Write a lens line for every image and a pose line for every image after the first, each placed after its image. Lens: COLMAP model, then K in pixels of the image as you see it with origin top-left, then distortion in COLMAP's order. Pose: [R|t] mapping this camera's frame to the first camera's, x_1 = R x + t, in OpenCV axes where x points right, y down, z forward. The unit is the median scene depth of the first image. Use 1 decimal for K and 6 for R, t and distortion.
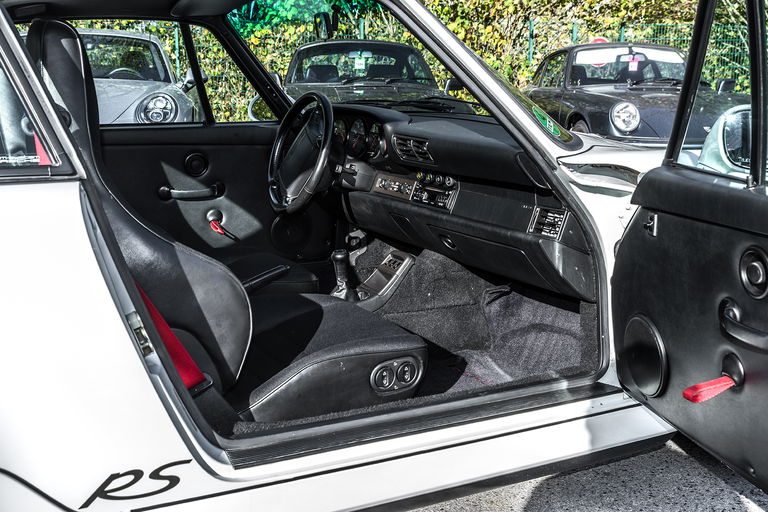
lens RADIAL K [[887.3, 0, 384.2], [0, 887.3, 255.1], [0, 0, 1]] dist [-0.004151, 0.000000]
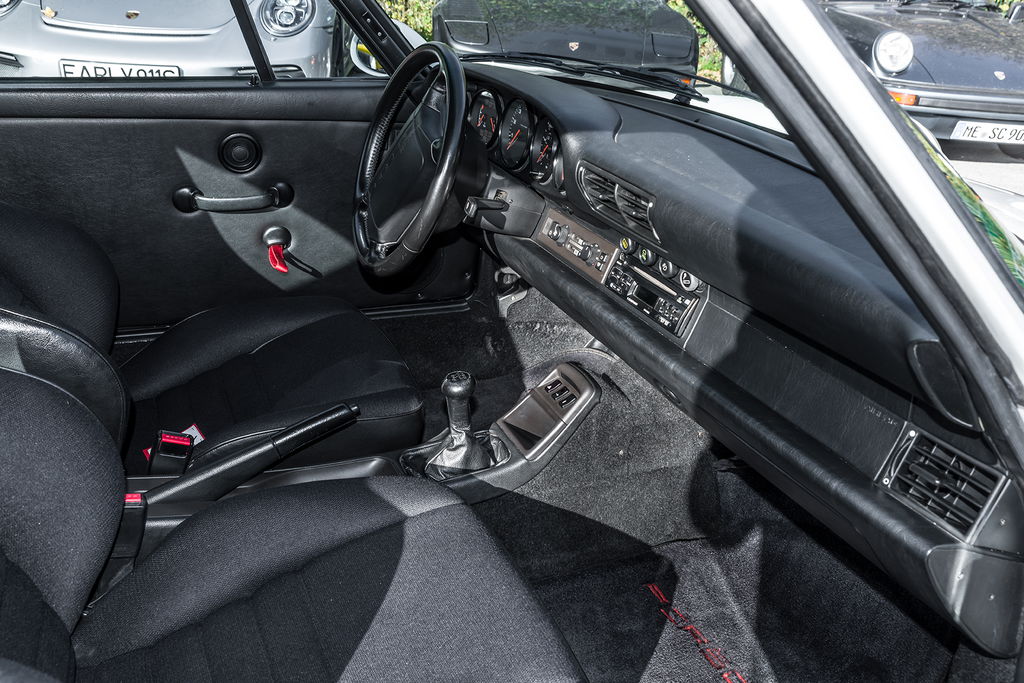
lens RADIAL K [[858.9, 0, 511.5], [0, 858.9, 344.3], [0, 0, 1]] dist [-0.013937, 0.005652]
pose [[0.995049, 0.083368, -0.054106, 0.006257], [-0.069160, 0.971792, 0.225471, -0.128923], [0.071377, -0.220613, 0.972746, 0.473552]]
